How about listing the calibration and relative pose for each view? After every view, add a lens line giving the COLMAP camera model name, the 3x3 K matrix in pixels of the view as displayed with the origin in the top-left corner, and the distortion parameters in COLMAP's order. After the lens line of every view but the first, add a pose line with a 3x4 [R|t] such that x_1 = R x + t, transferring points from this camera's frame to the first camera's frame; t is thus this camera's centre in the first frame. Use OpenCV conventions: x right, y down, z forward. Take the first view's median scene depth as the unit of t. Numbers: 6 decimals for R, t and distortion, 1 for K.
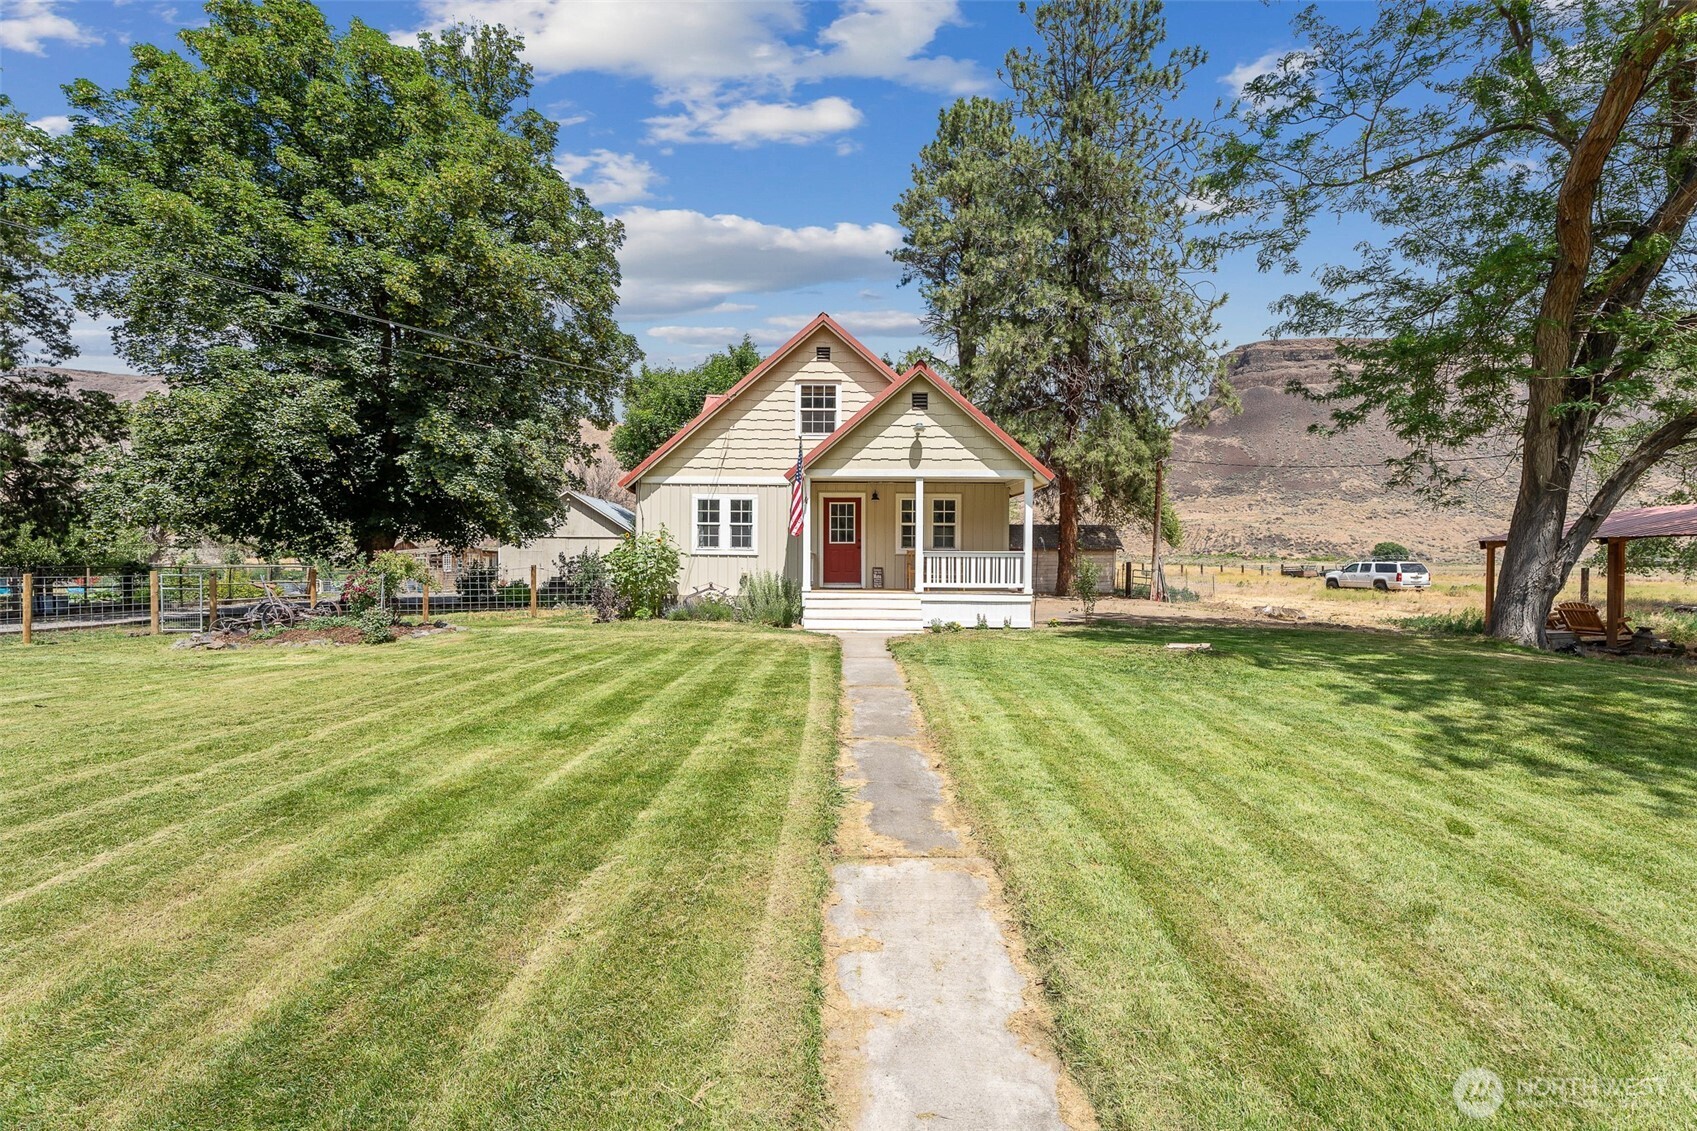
lens RADIAL K [[733.0, 0, 830.0], [0, 733.0, 576.1], [0, 0, 1]] dist [-0.002425, -0.000609]
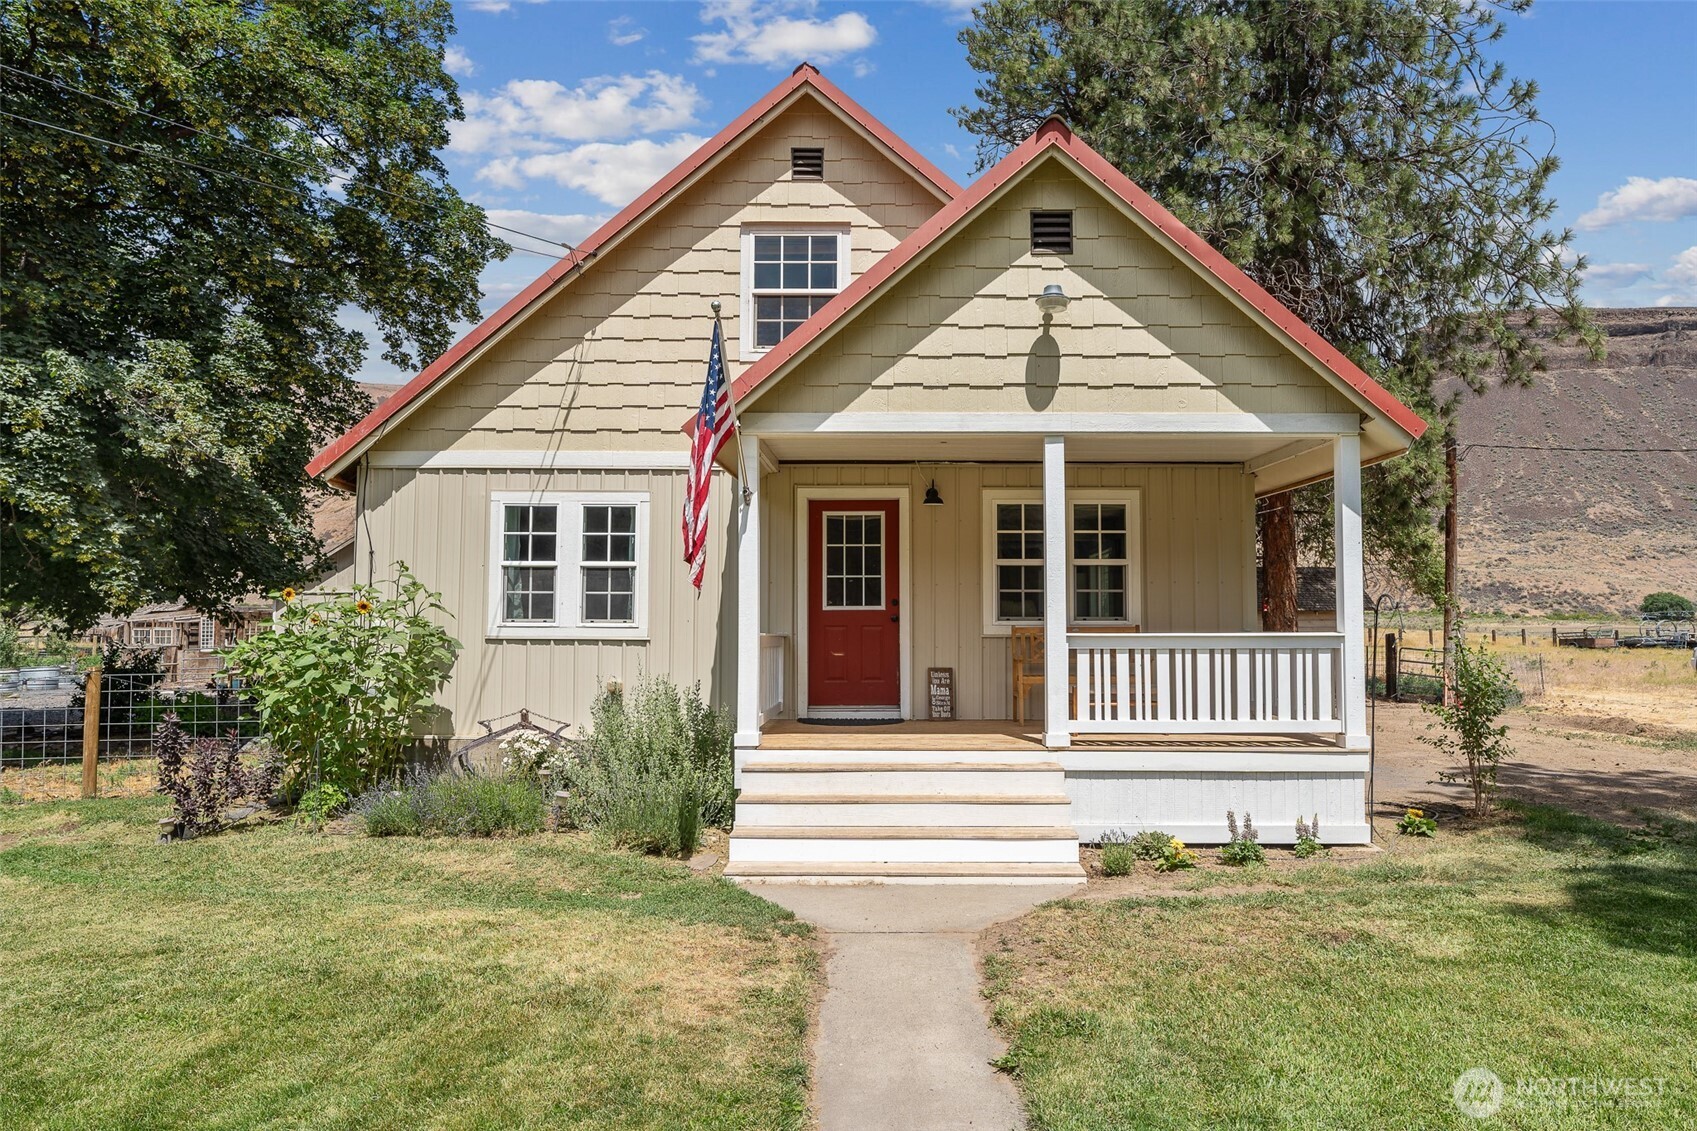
lens RADIAL K [[1009.5, 0, 848.5], [0, 1009.5, 565.5], [0, 0, 1]] dist [0.023234, 0.000093]
pose [[0.999870, -0.004341, -0.015501, 0.022847], [0.003161, 0.997151, -0.075365, -0.026777], [0.015784, 0.075306, 0.997036, 0.433977]]
